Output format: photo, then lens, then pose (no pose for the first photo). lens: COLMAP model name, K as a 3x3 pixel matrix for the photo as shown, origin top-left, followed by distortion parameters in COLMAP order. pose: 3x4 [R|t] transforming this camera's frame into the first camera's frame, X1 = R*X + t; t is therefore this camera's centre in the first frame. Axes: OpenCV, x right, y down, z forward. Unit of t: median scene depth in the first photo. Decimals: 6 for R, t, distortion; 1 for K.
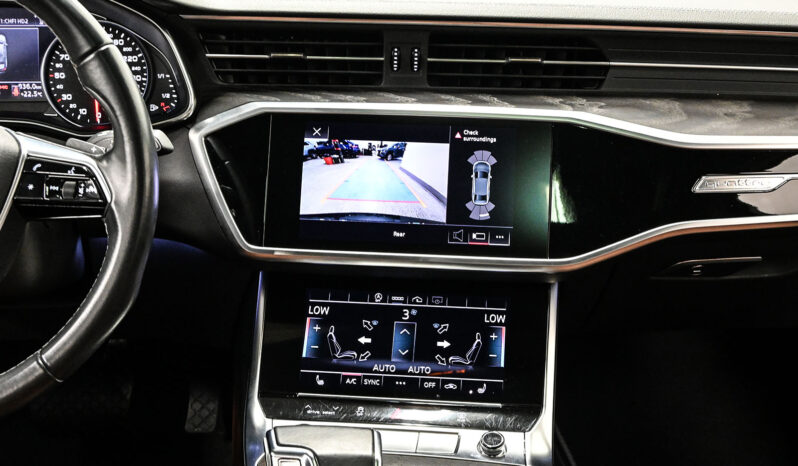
lens RADIAL K [[1332.6, 0, 403.7], [0, 1332.6, 231.8], [0, 0, 1]] dist [0.013756, 0.000000]
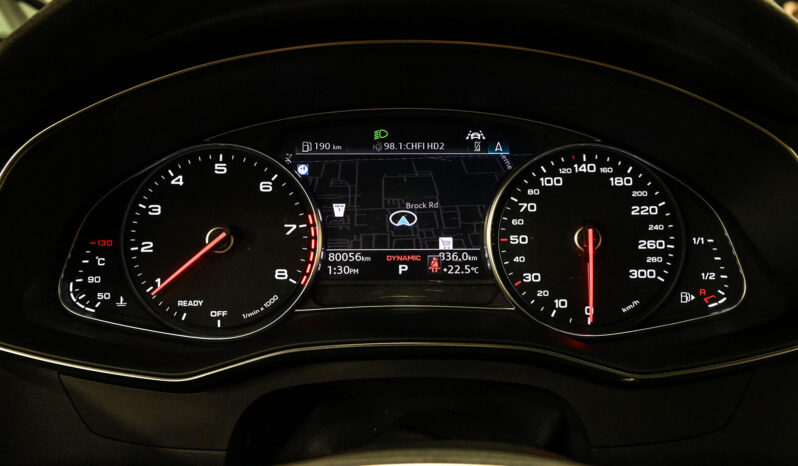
lens RADIAL K [[747.1, 0, 399.0], [0, 747.1, 228.5], [0, 0, 1]] dist [0.009137, -0.000220]
pose [[0.998504, 0.003149, -0.054586, -0.457546], [-0.006692, 0.997873, -0.064846, -0.158419], [0.054266, 0.065114, 0.996401, 1.067293]]
